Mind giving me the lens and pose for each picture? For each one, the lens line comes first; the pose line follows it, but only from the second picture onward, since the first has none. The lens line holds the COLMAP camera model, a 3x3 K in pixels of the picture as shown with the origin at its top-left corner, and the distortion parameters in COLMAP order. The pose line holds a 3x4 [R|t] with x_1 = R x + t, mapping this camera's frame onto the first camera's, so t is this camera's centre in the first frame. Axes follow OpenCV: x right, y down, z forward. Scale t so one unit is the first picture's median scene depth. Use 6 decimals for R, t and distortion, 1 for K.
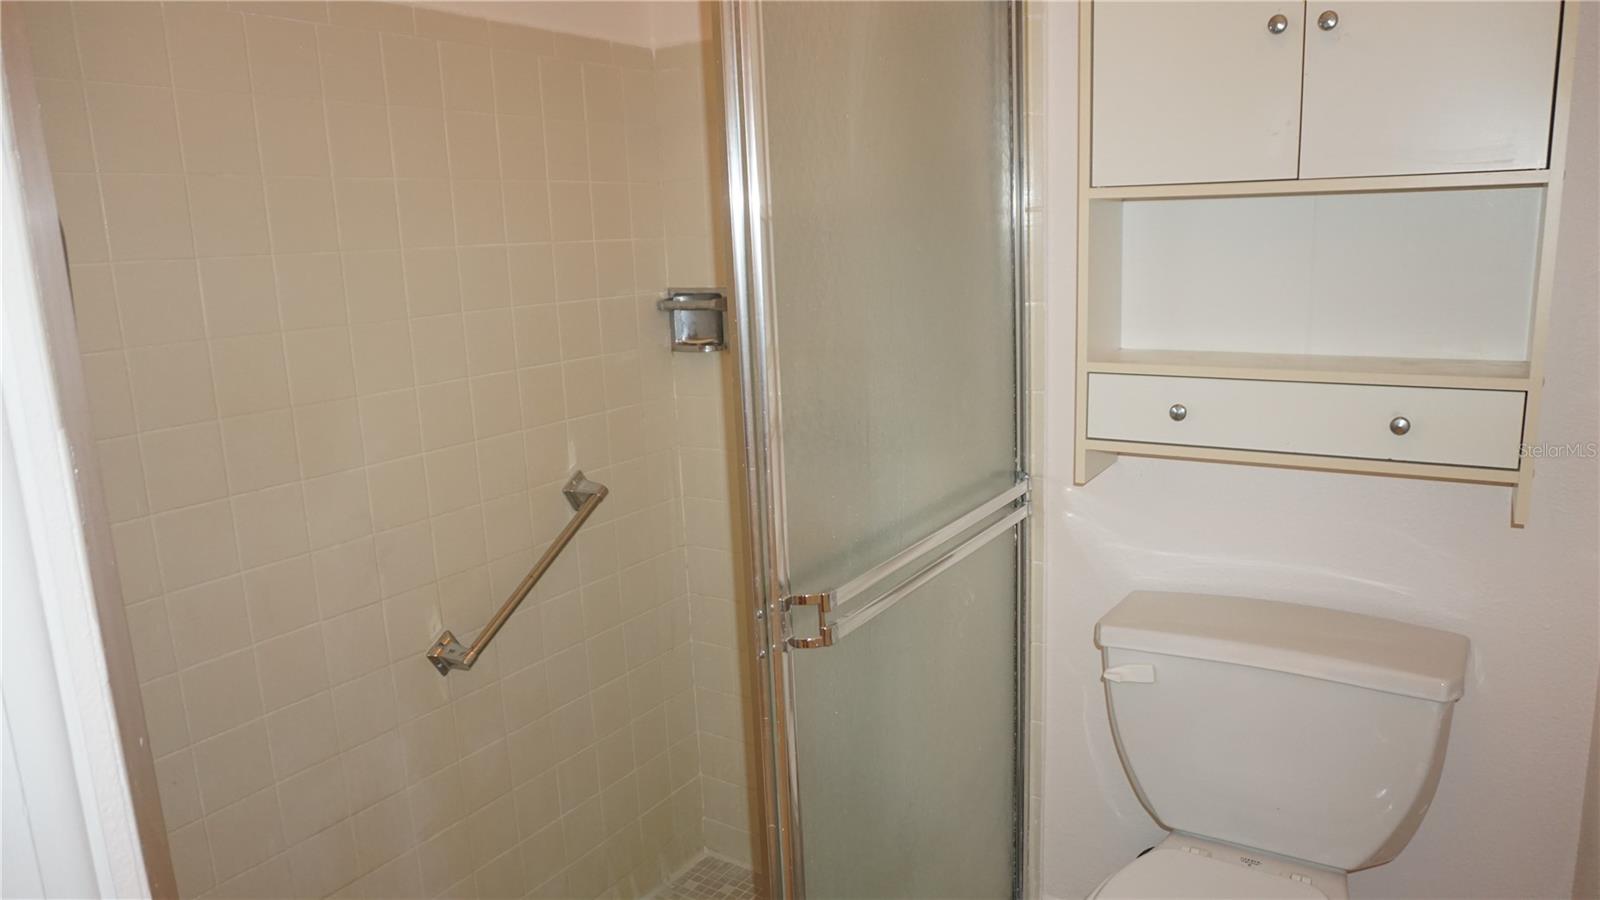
lens RADIAL K [[1103.6, 0, 801.2], [0, 1103.6, 450.7], [0, 0, 1]] dist [-0.048846, 0.031042]
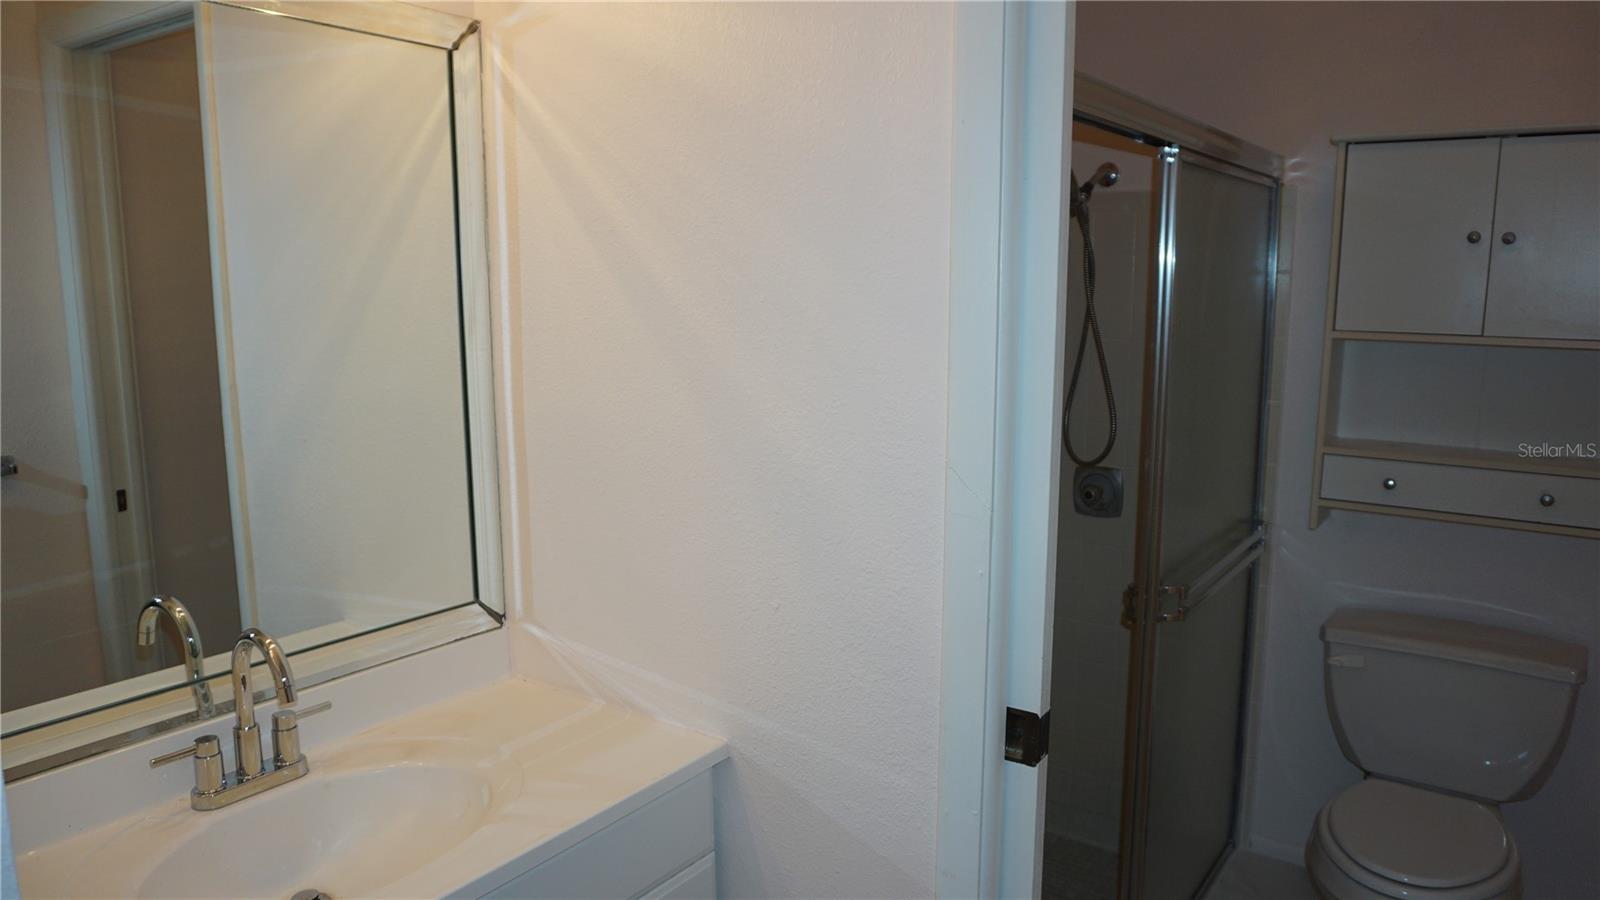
lens RADIAL K [[1103.6, 0, 799.3], [0, 1103.6, 450.0], [0, 0, 1]] dist [-0.048846, 0.031042]
pose [[0.997608, 0.046426, -0.051220, -0.373940], [-0.048432, 0.998079, -0.038647, 0.014600], [0.049328, 0.041036, 0.997939, -0.507826]]
